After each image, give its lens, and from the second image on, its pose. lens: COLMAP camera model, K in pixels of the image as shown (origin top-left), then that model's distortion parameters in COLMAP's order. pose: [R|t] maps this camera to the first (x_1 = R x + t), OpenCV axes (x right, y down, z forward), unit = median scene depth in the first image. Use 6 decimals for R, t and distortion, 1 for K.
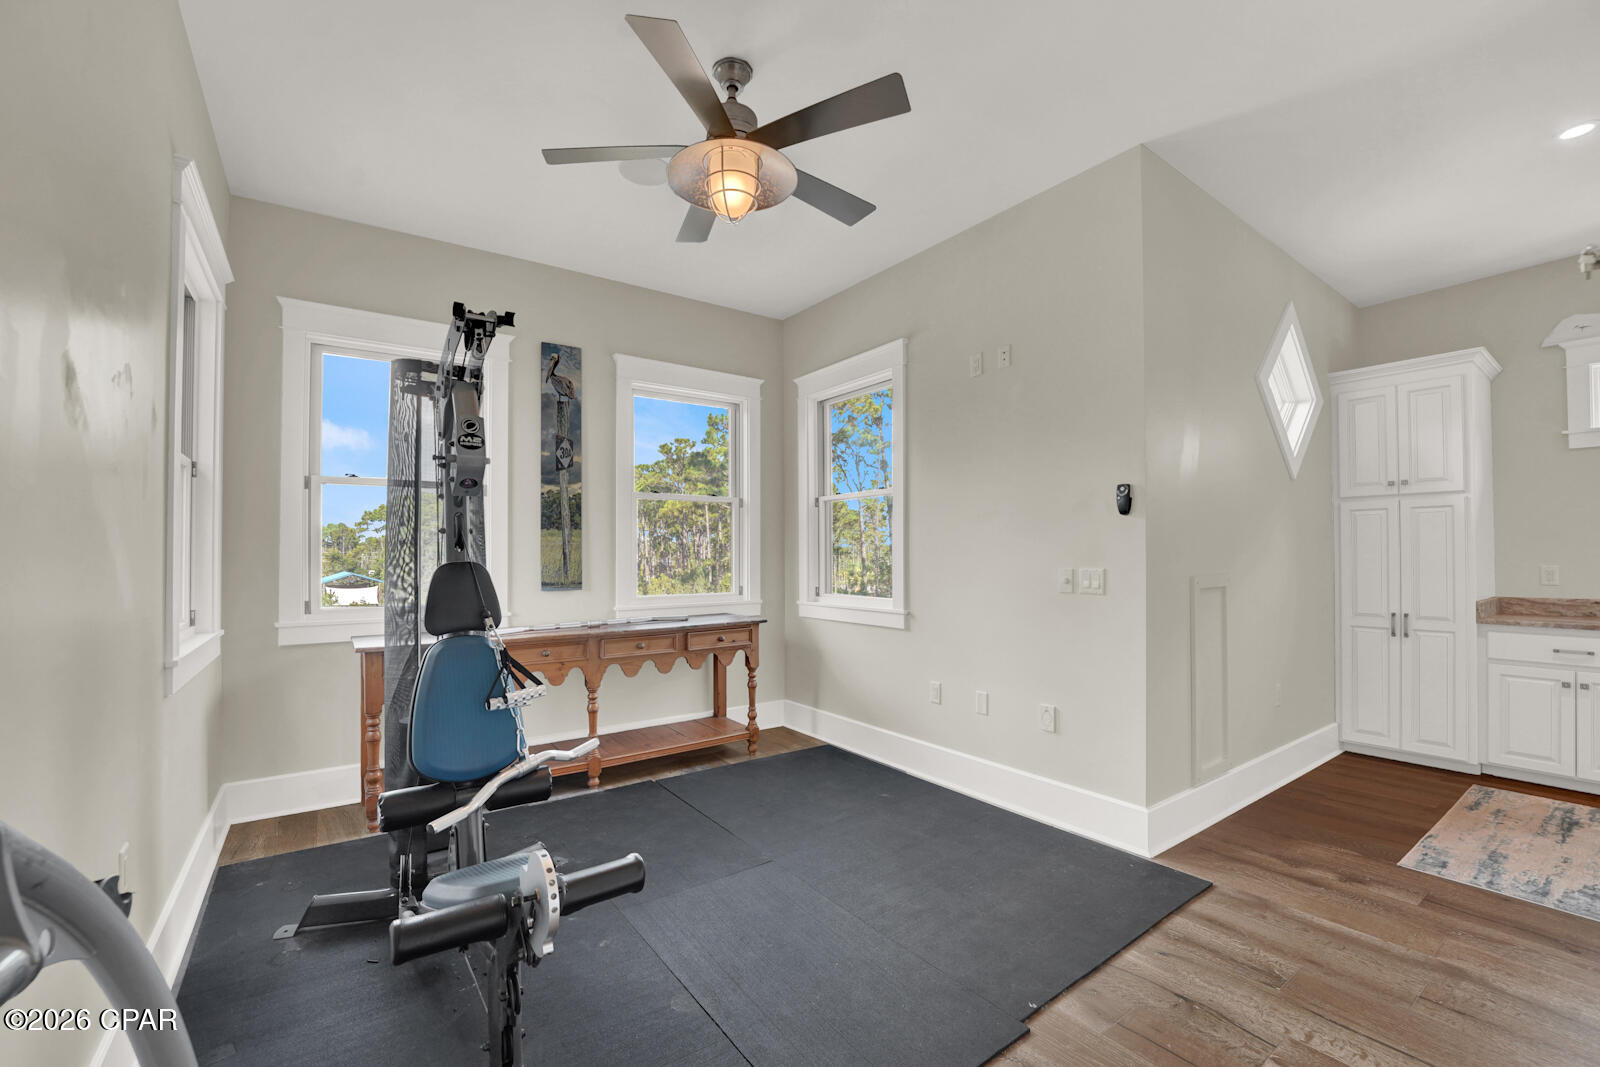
lens RADIAL K [[656.2, 0, 794.8], [0, 656.2, 543.5], [0, 0, 1]] dist [-0.036420, 0.006941]
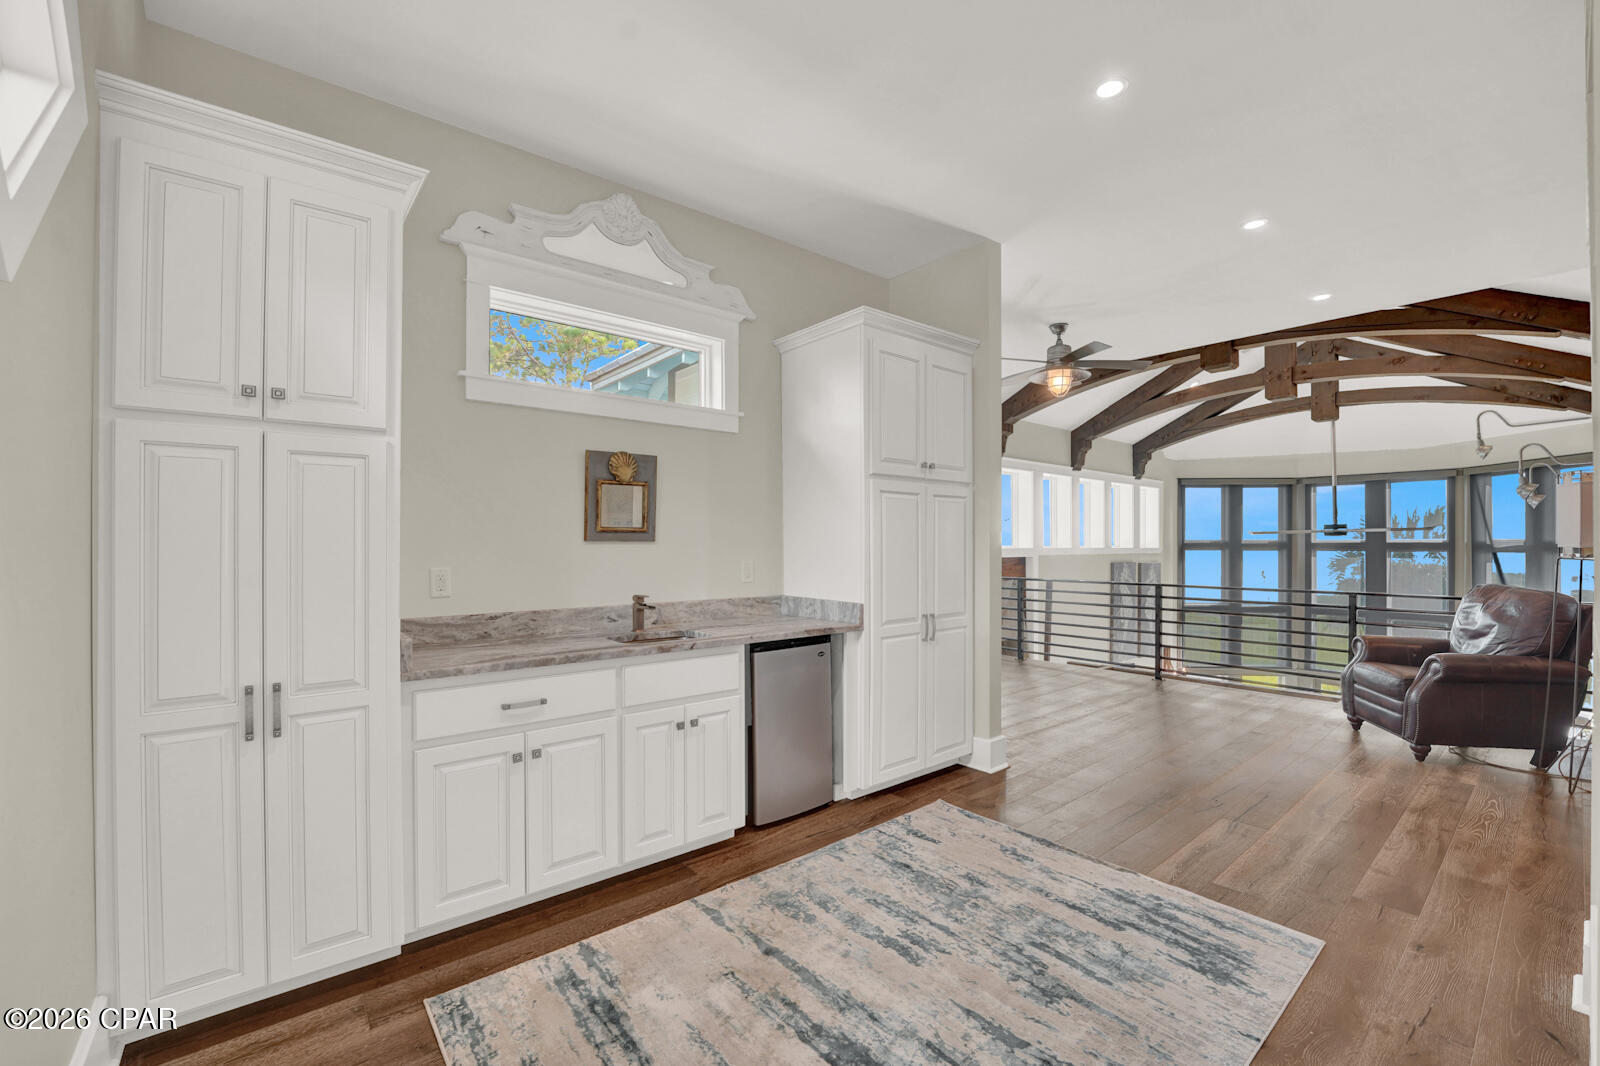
lens RADIAL K [[656.2, 0, 794.8], [0, 656.2, 543.0], [0, 0, 1]] dist [-0.036420, 0.006941]
pose [[-0.071352, 0.003131, 0.997446, 0.480723], [-0.015045, 0.999878, -0.004215, 0.006367], [-0.997338, -0.015307, -0.071296, 0.671594]]
